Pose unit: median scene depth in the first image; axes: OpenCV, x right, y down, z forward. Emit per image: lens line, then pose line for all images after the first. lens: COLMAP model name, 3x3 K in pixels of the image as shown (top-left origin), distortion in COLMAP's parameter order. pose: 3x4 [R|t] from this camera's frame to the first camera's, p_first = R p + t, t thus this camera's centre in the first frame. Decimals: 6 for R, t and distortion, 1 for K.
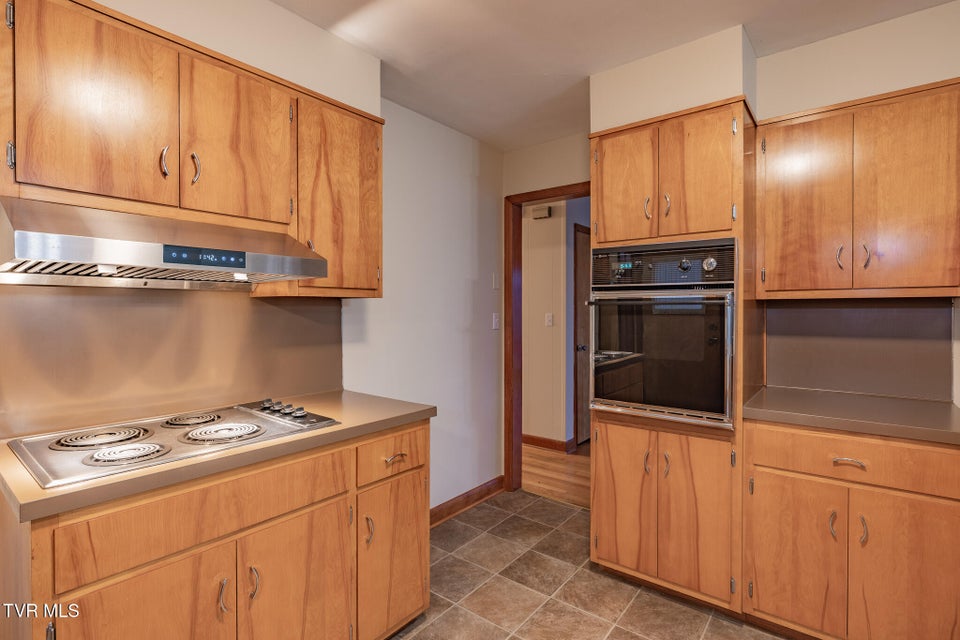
lens RADIAL K [[466.2, 0, 480.2], [0, 466.2, 315.7], [0, 0, 1]] dist [-0.003644, 0.000031]
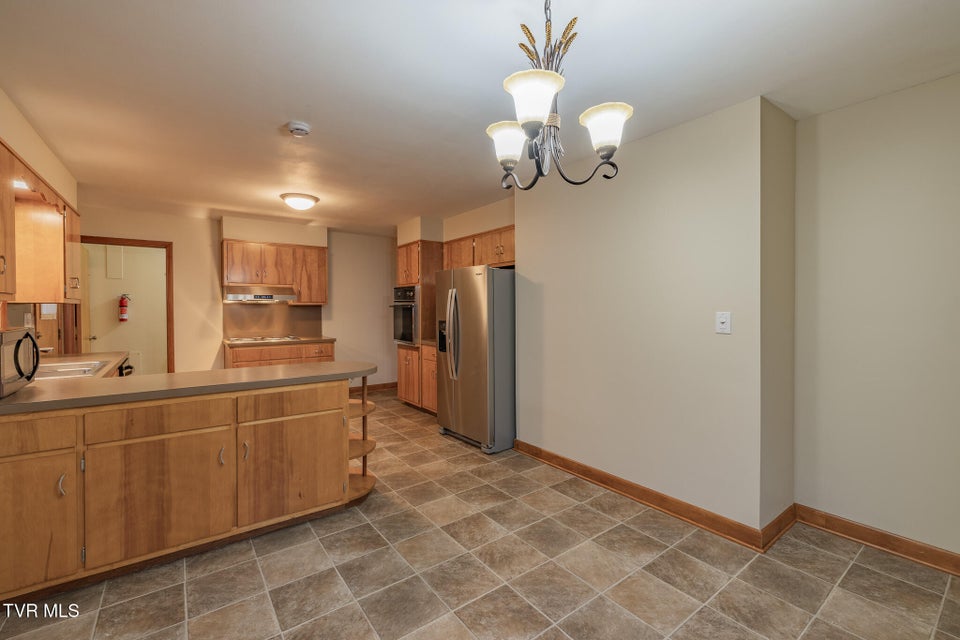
lens RADIAL K [[410.2, 0, 480.5], [0, 410.2, 316.3], [0, 0, 1]] dist [0.007880, -0.001088]
pose [[0.963483, 0.003579, -0.267747, 1.656195], [-0.002535, 0.999988, 0.004246, 0.024674], [0.267759, -0.003412, 0.963480, -1.496155]]
